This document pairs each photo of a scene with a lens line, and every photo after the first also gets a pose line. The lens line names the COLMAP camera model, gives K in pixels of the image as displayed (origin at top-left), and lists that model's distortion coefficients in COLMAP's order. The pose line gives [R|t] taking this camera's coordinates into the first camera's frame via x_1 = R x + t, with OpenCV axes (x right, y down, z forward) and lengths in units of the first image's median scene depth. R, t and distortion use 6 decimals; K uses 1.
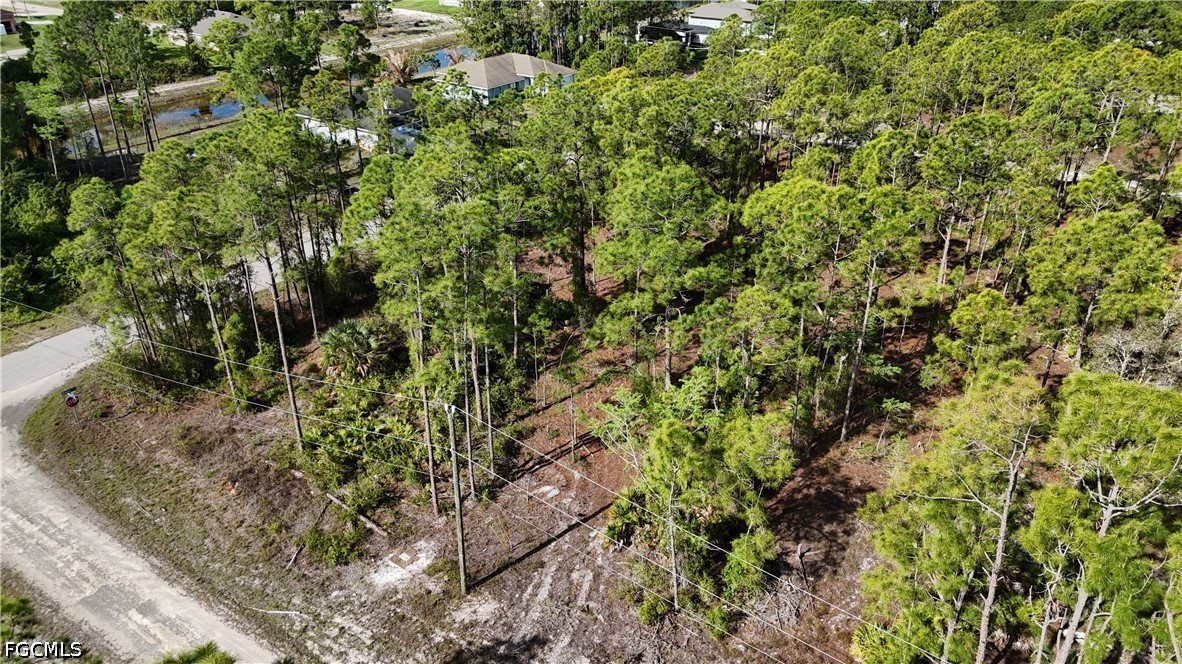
lens RADIAL K [[862.2, 0, 591.0], [0, 862.2, 332.0], [0, 0, 1]] dist [0.074699, -0.068629]
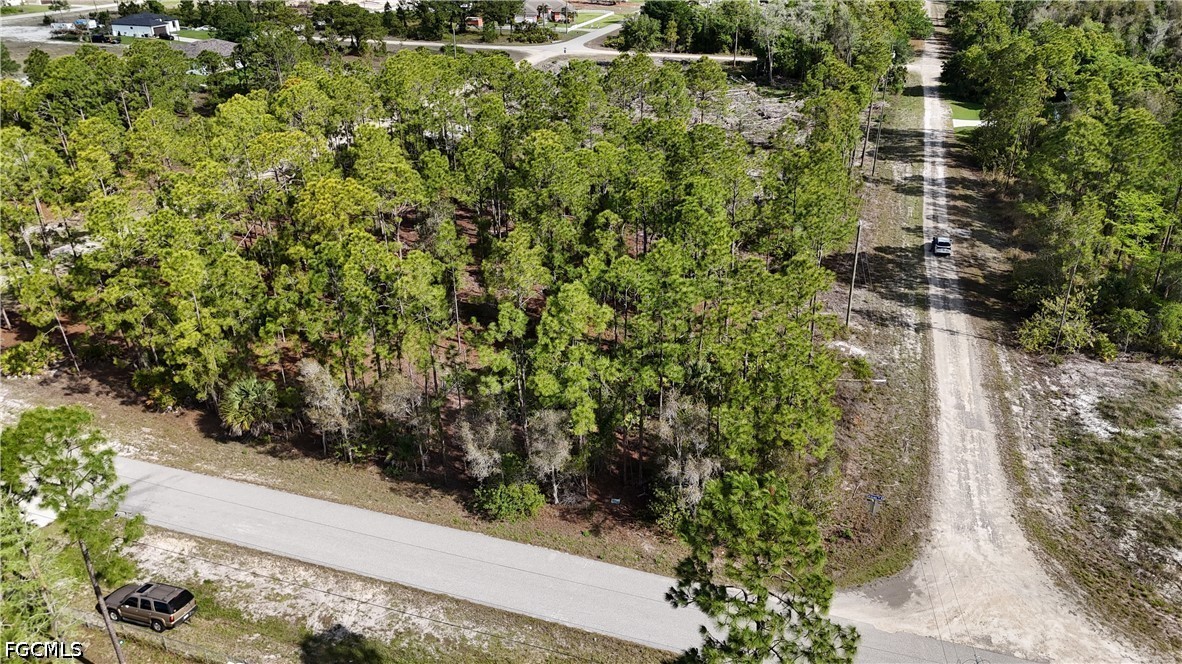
lens RADIAL K [[874.8, 0, 591.0], [0, 874.8, 332.0], [0, 0, 1]] dist [0.032140, 0.004176]
pose [[-0.299597, -0.411080, 0.860962, -1.506558], [0.451632, 0.733793, 0.507520, -0.856902], [-0.840399, 0.540889, -0.034185, 1.410284]]
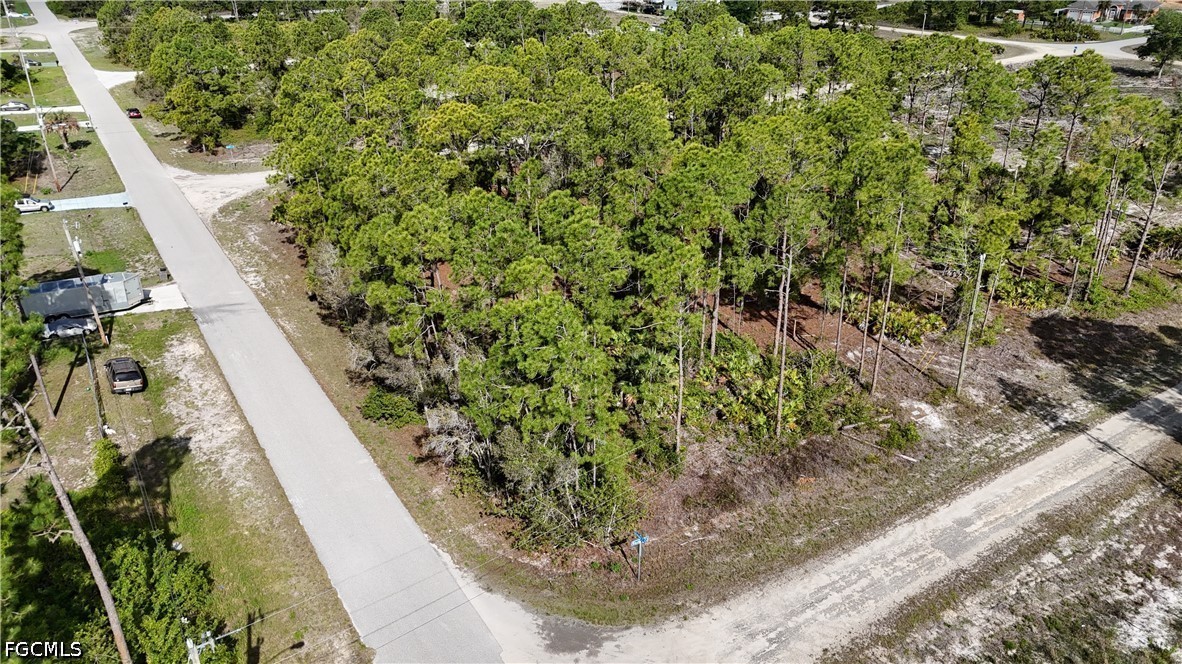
lens RADIAL K [[862.2, 0, 591.0], [0, 862.2, 332.0], [0, 0, 1]] dist [0.074699, -0.068629]
pose [[0.379408, -0.402342, 0.833169, -1.424826], [0.441193, 0.870201, 0.219315, -0.355222], [-0.813264, 0.284378, 0.507671, 0.660911]]
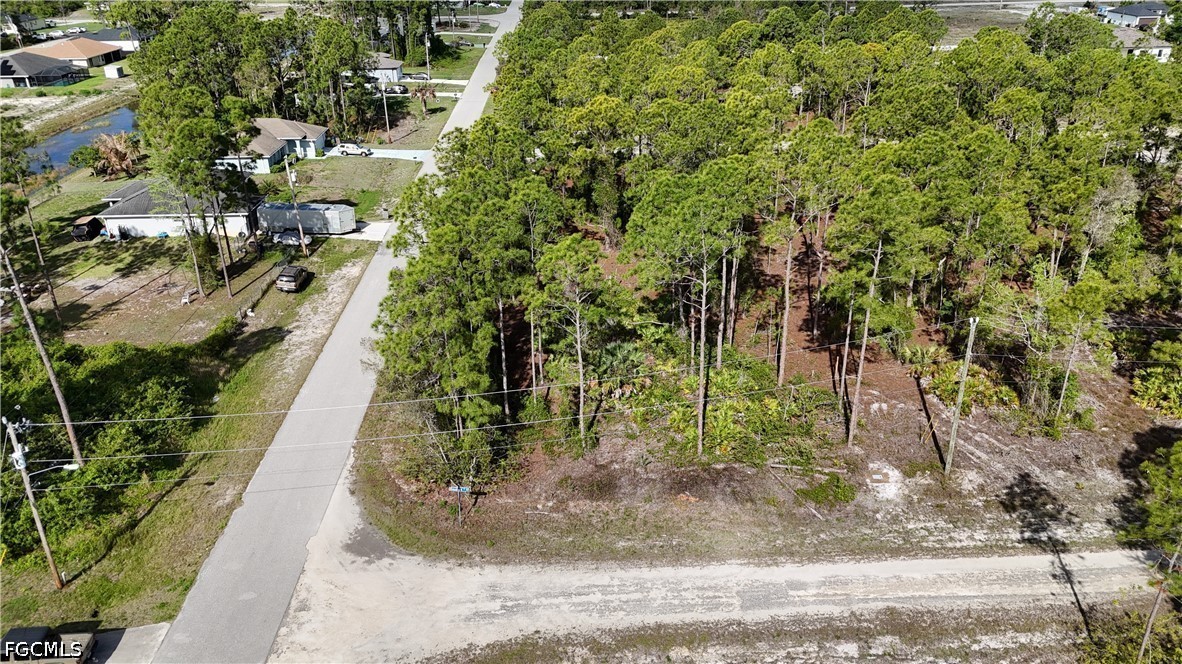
lens RADIAL K [[862.2, 0, 591.0], [0, 862.2, 332.0], [0, 0, 1]] dist [0.074699, -0.068629]
pose [[0.791358, -0.267634, 0.549659, -1.101228], [0.295874, 0.954441, 0.038748, -0.095796], [-0.534987, 0.131967, 0.834490, 0.165820]]
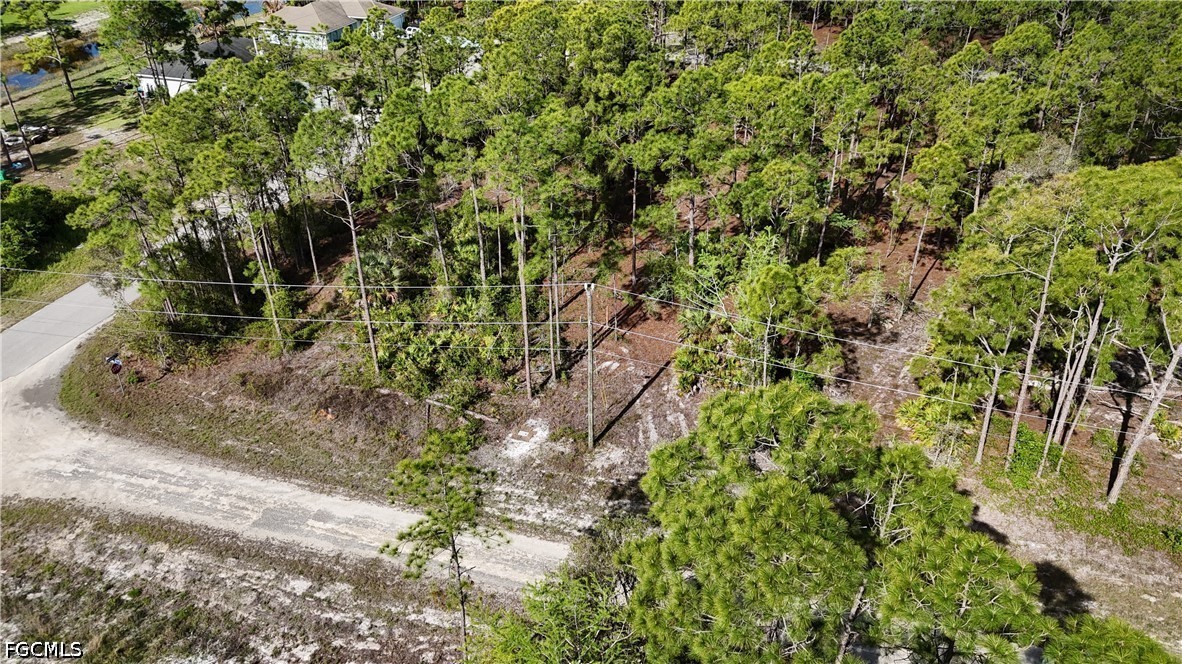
lens RADIAL K [[862.2, 0, 591.0], [0, 862.2, 332.0], [0, 0, 1]] dist [0.074699, -0.068629]
pose [[0.951687, -0.164739, 0.259139, -0.387470], [0.148713, 0.985605, 0.080415, 0.045688], [-0.268656, -0.037992, 0.962487, -0.114775]]
